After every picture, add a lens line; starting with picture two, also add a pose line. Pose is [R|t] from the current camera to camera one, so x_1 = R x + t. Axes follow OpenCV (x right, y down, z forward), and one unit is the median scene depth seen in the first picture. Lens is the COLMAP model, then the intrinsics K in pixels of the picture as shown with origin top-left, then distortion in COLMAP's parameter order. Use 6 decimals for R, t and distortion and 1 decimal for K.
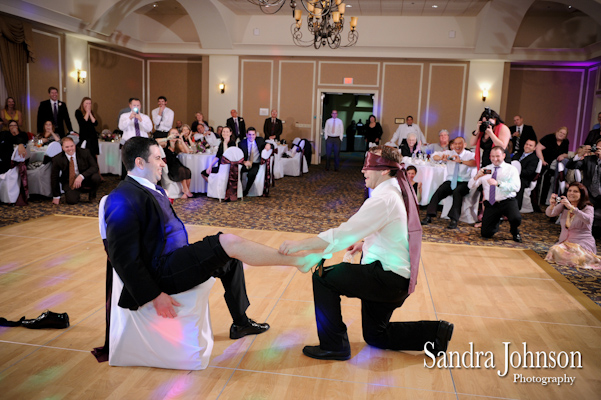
lens RADIAL K [[518.1, 0, 300.5], [0, 518.1, 200.0], [0, 0, 1]] dist [-0.001373, -0.000273]
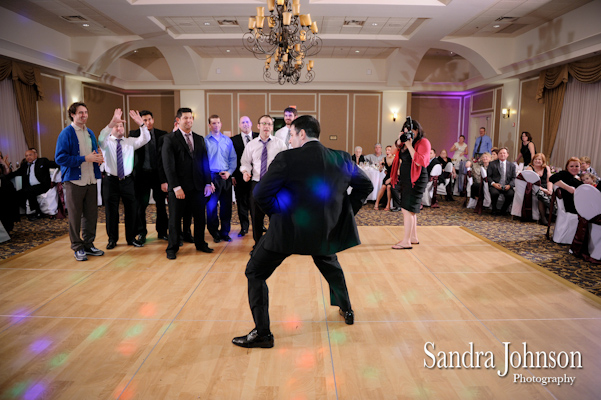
lens RADIAL K [[412.7, 0, 300.5], [0, 412.7, 200.0], [0, 0, 1]] dist [-0.048417, -0.002182]
pose [[0.986081, -0.055632, 0.156680, -0.071783], [0.056244, 0.998417, 0.000523, -0.000729], [-0.156461, 0.008297, 0.987649, -0.015712]]
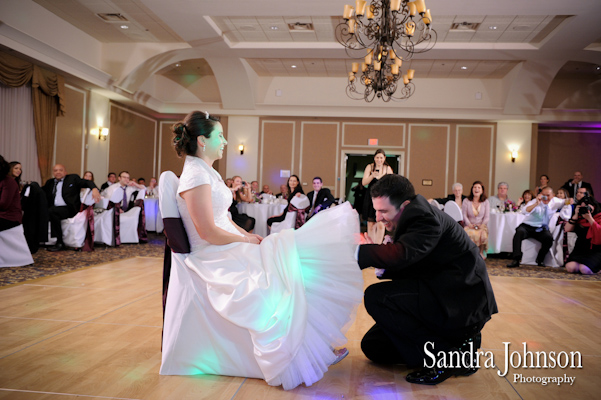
lens RADIAL K [[562.7, 0, 300.5], [0, 562.7, 200.0], [0, 0, 1]] dist [0.016942, 0.005677]
pose [[0.998824, -0.000369, 0.048489, -0.110645], [0.007661, 0.988614, -0.150282, 0.041255], [-0.047882, 0.150476, 0.987453, -0.025451]]
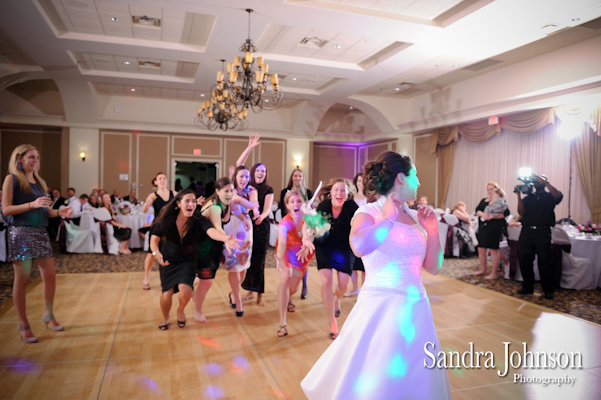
lens RADIAL K [[443.7, 0, 300.5], [0, 443.7, 200.0], [0, 0, 1]] dist [-0.036933, -0.000117]
pose [[0.887625, -0.031302, 0.459502, -0.208190], [0.080408, 0.992898, -0.087687, -0.002608], [-0.453494, 0.114781, 0.883838, -0.046076]]
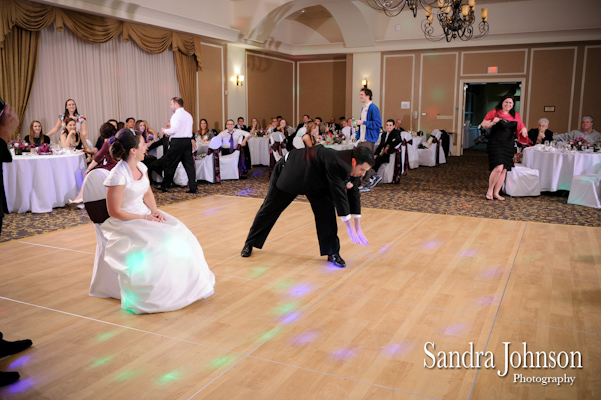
lens RADIAL K [[528.9, 0, 300.5], [0, 528.9, 200.0], [0, 0, 1]] dist [0.006624, -0.000458]
pose [[0.957648, 0.011215, -0.287721, 0.041025], [-0.009877, 0.999933, 0.006102, 0.015360], [0.287771, -0.003002, 0.957695, -0.073727]]
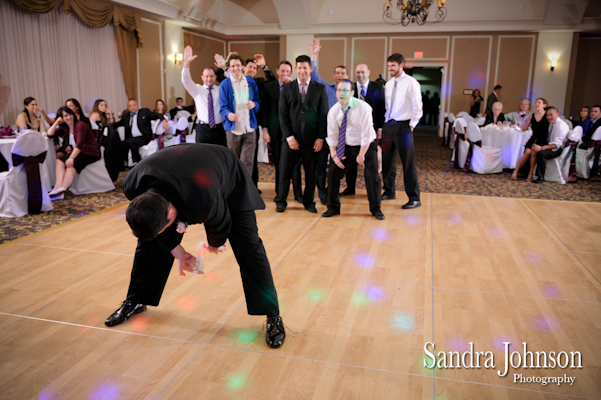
lens RADIAL K [[494.0, 0, 300.5], [0, 494.0, 200.0], [0, 0, 1]] dist [-0.012491, -0.002158]
pose [[0.996018, -0.006969, -0.088876, -0.069860], [0.011881, 0.998423, 0.054859, 0.008728], [0.088354, -0.055696, 0.994531, -0.045338]]
